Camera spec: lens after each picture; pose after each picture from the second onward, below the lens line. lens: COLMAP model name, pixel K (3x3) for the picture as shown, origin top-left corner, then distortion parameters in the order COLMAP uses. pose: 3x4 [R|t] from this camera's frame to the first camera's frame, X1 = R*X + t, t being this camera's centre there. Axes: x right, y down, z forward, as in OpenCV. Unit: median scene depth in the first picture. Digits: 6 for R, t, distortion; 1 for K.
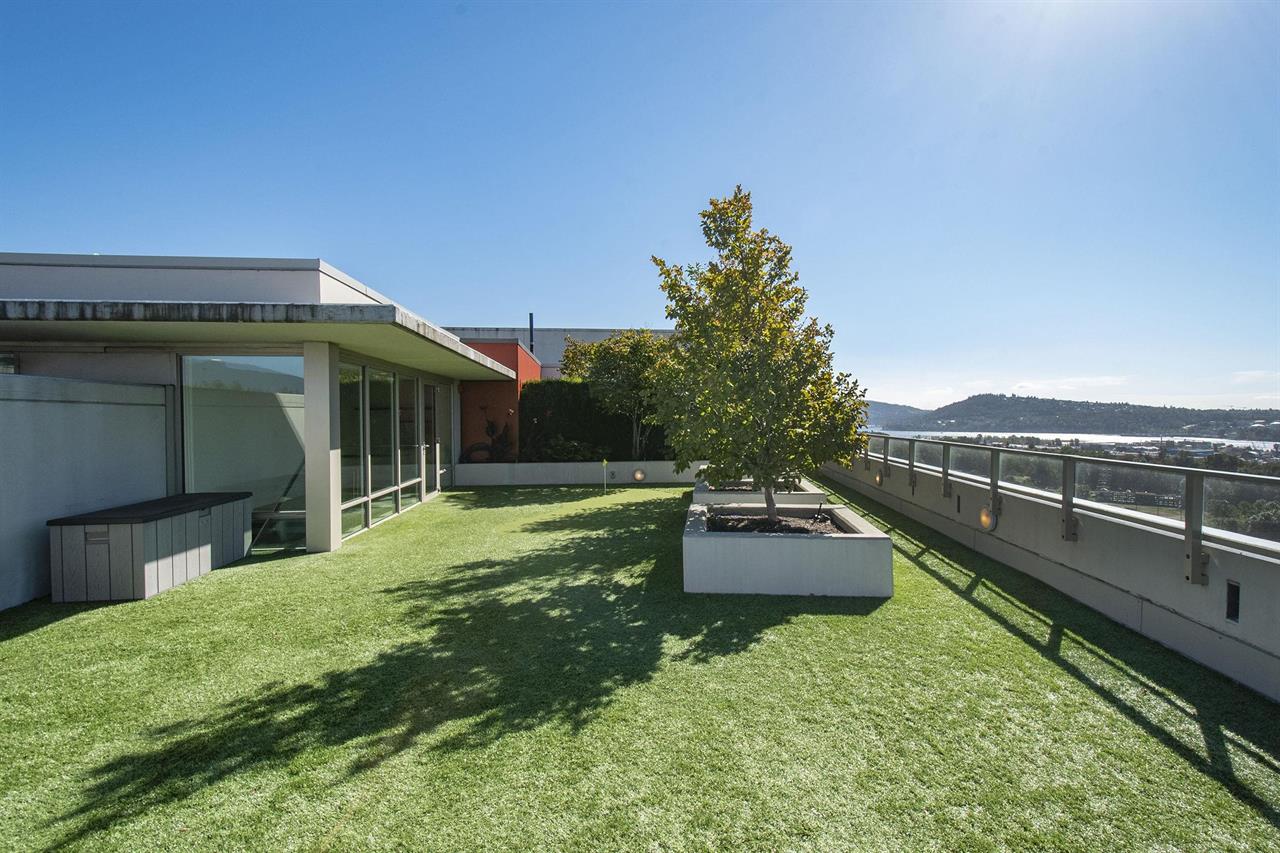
lens RADIAL K [[555.4, 0, 643.1], [0, 555.4, 422.4], [0, 0, 1]] dist [0.001813, -0.000713]
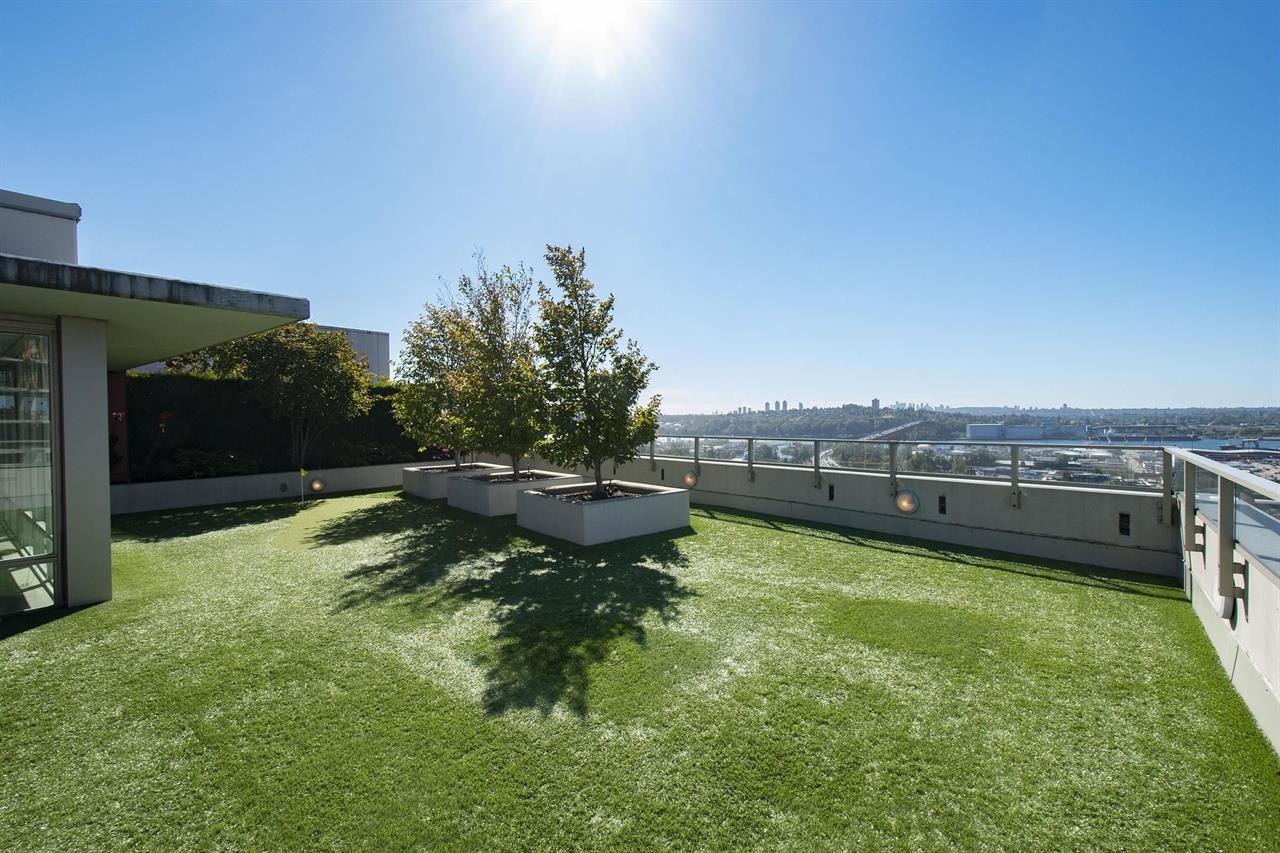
lens RADIAL K [[555.4, 0, 643.1], [0, 555.4, 422.4], [0, 0, 1]] dist [0.001813, -0.000713]
pose [[0.680303, -0.006906, 0.732899, -0.764382], [0.012980, 0.999912, -0.002626, 0.003014], [-0.732816, 0.011299, 0.680333, -0.038093]]
